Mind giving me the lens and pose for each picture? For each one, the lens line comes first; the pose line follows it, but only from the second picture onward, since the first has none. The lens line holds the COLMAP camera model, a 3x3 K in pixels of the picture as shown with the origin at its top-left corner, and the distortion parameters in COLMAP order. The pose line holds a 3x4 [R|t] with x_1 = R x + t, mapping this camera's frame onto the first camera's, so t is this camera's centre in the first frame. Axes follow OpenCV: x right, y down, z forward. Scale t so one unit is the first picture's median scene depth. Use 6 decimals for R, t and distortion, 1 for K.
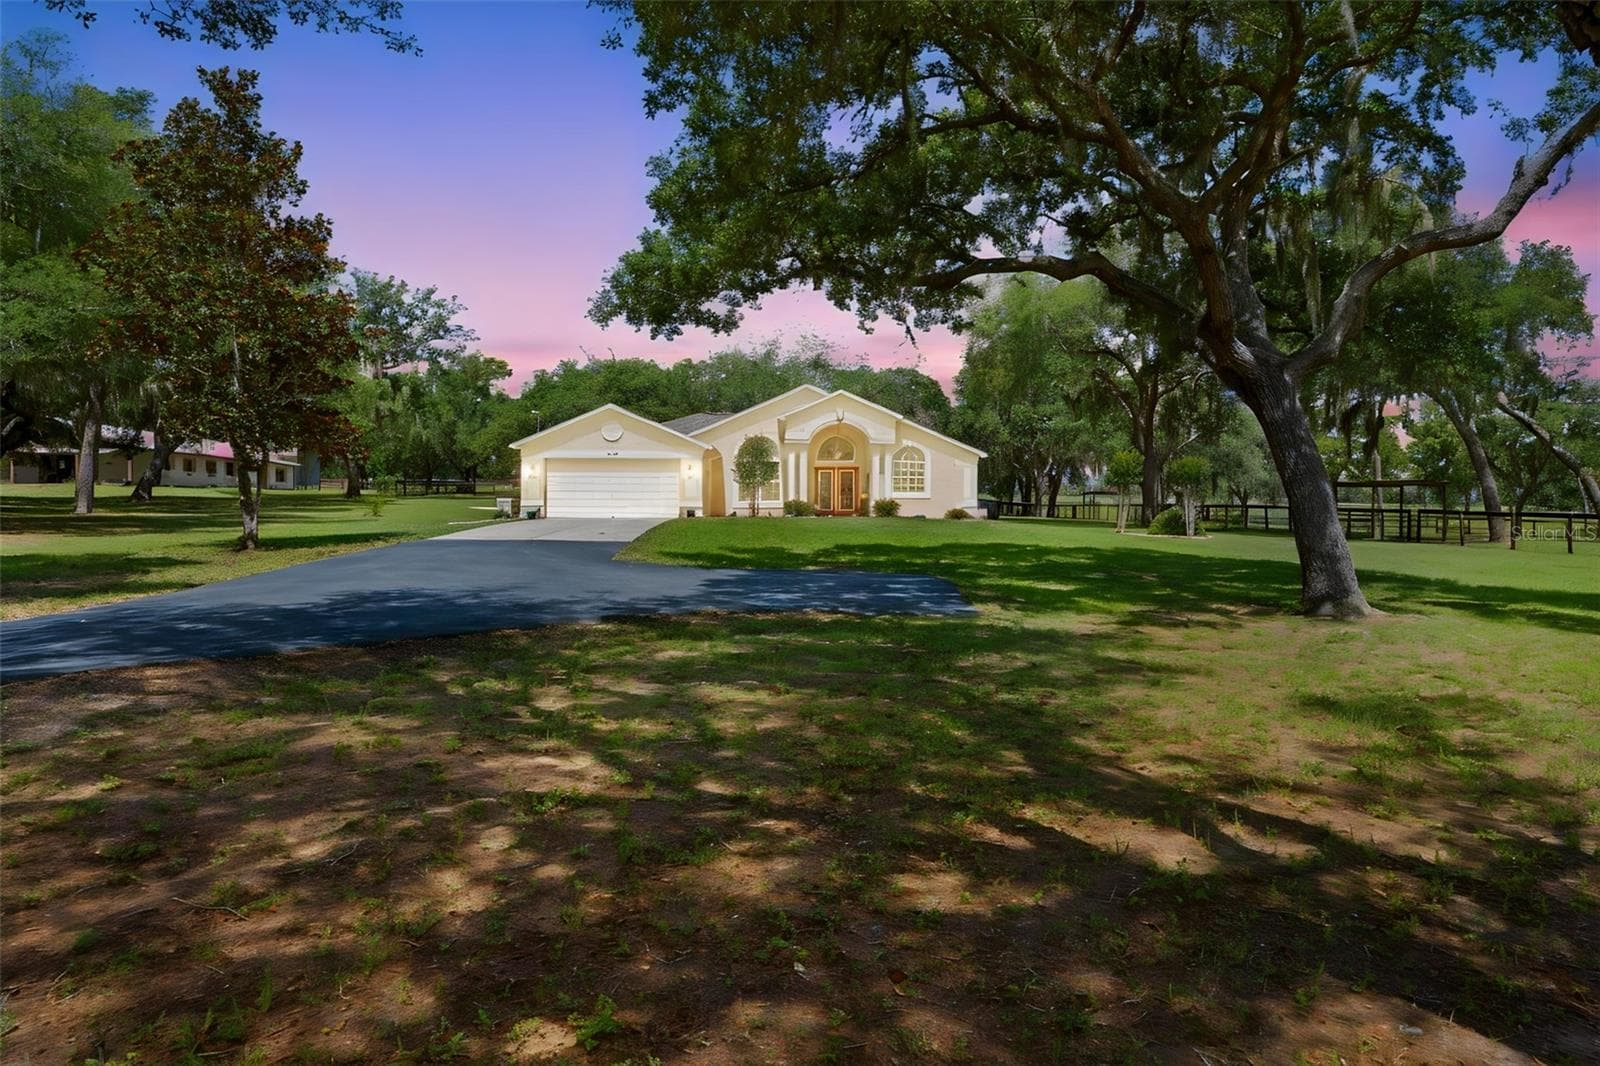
lens RADIAL K [[745.5, 0, 718.2], [0, 745.5, 529.8], [0, 0, 1]] dist [0.001158, -0.000288]
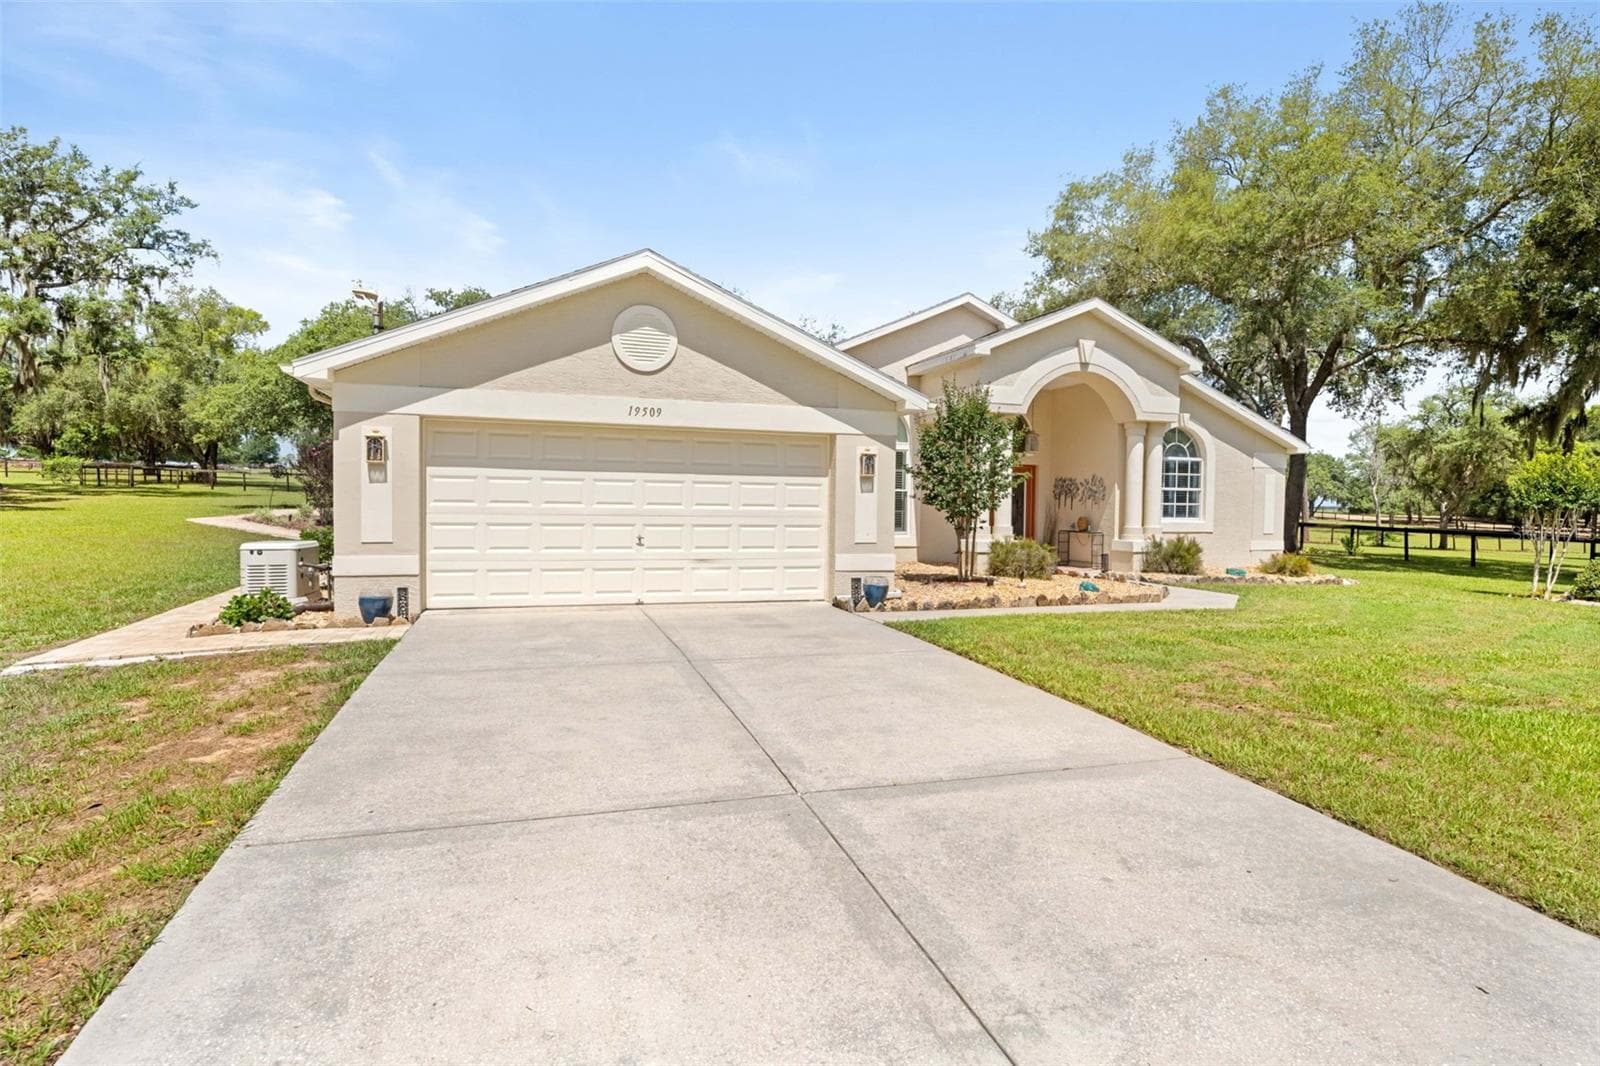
lens RADIAL K [[745.2, 0, 719.2], [0, 745.2, 529.6], [0, 0, 1]] dist [0.000163, 0.000330]
pose [[0.962645, -0.000579, 0.270766, -0.153607], [-0.002230, 0.999947, 0.010068, -0.041497], [-0.270758, -0.010296, 0.962592, 0.524272]]
